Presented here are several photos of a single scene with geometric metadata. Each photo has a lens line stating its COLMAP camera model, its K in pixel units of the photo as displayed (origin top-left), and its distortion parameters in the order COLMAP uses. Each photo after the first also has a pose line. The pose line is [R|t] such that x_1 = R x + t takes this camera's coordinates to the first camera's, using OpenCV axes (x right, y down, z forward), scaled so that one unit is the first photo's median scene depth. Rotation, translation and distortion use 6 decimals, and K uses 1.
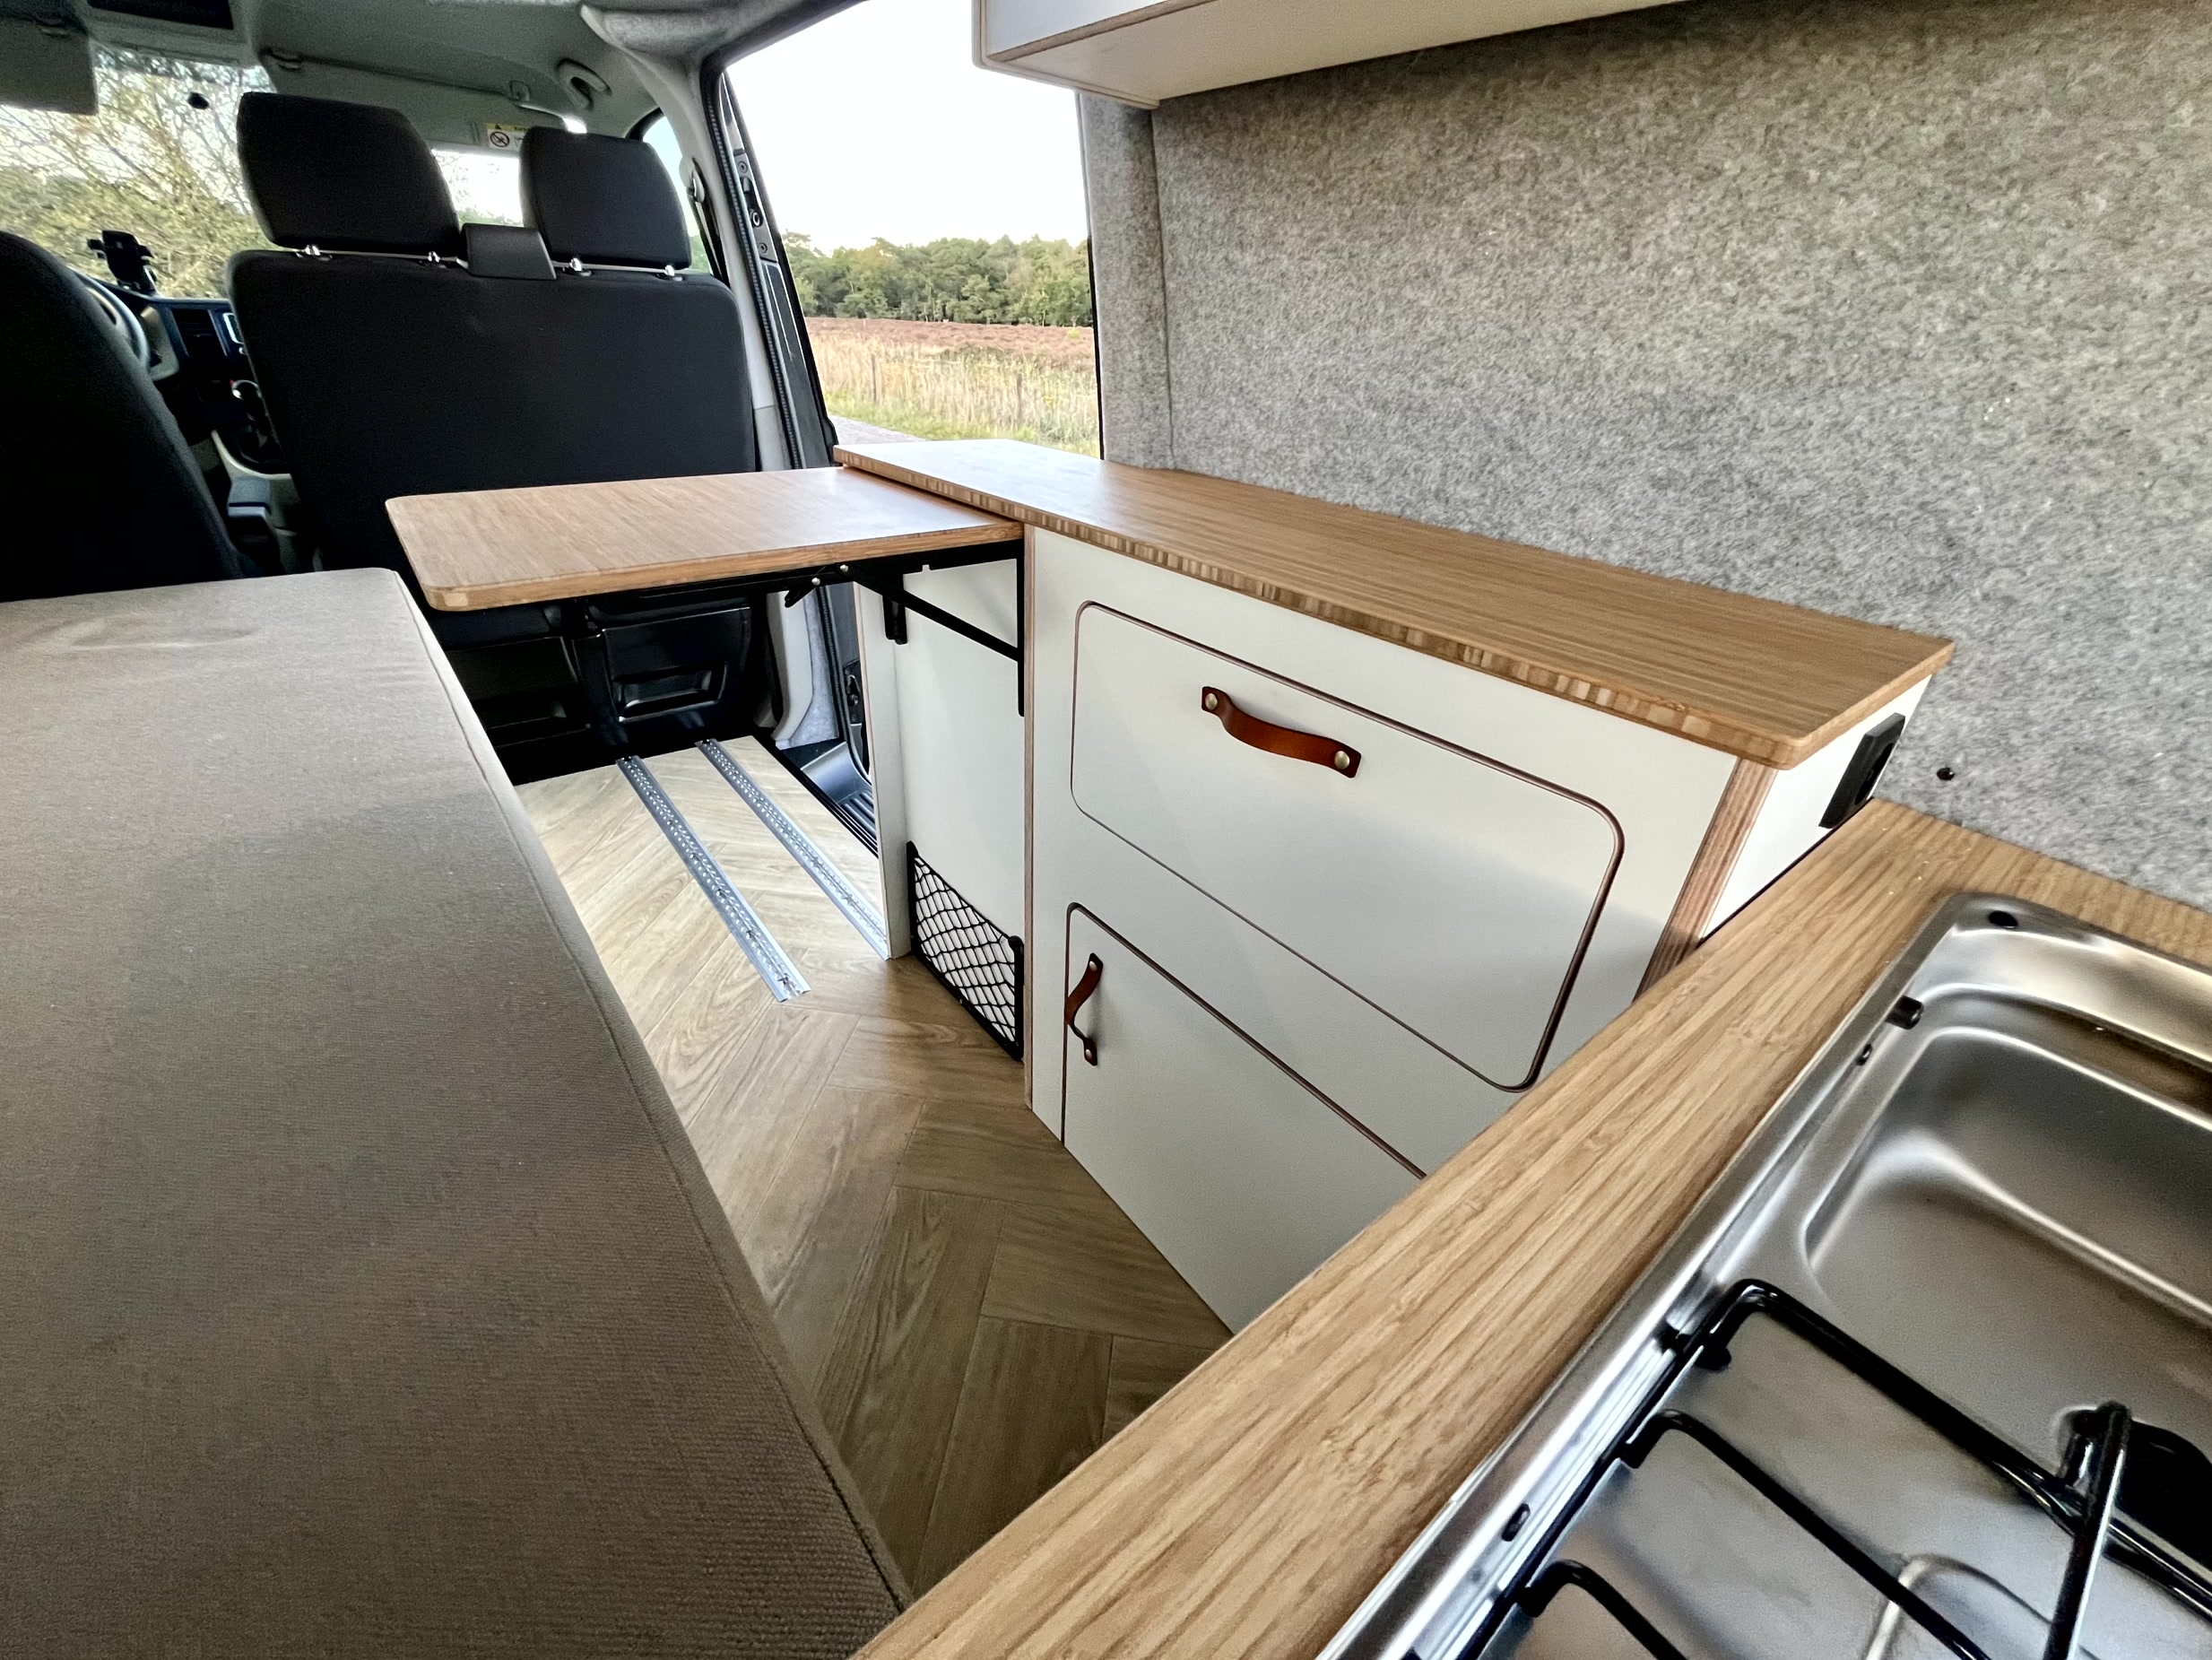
lens RADIAL K [[896.1, 0, 1097.8], [0, 896.1, 822.2], [0, 0, 1]] dist [-0.001927, -0.000586]
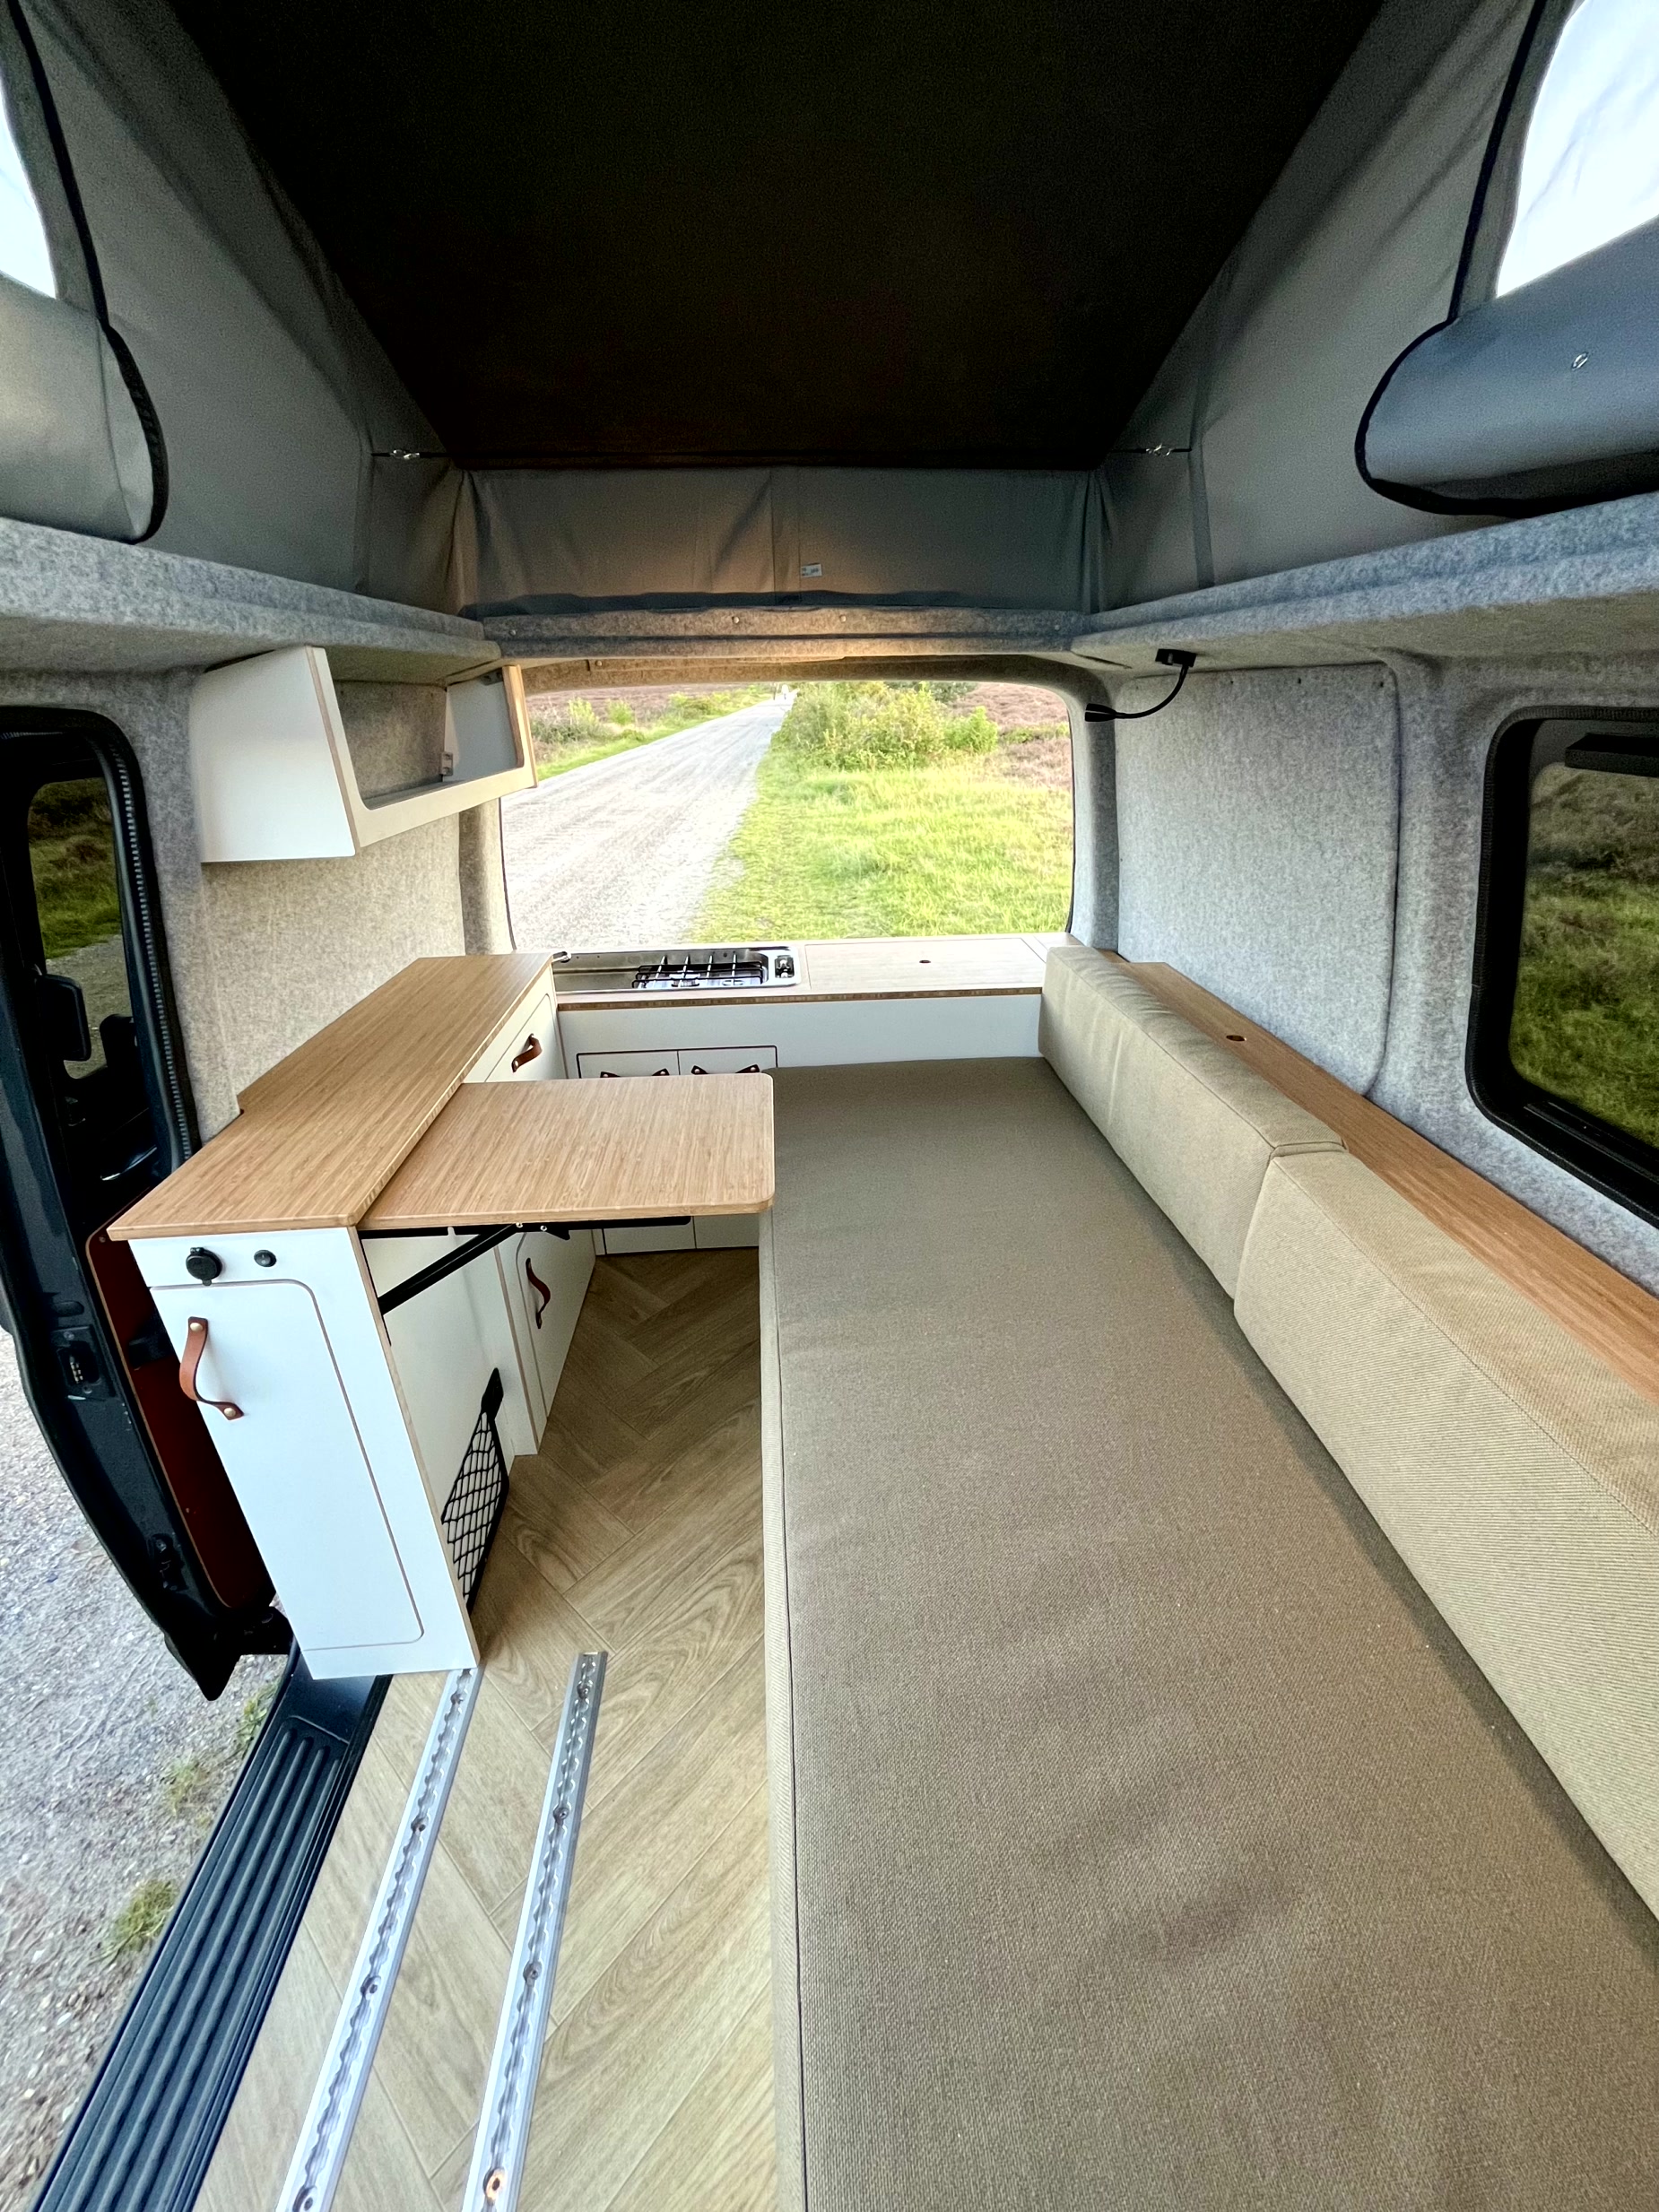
lens RADIAL K [[896.1, 0, 830.1], [0, 896.1, 1095.9], [0, 0, 1]] dist [-0.001927, -0.000586]
pose [[-0.825289, -0.264441, 0.498968, -1.405919], [0.259562, 0.607082, 0.751052, -1.323216], [-0.501523, 0.749348, -0.432379, 1.356314]]
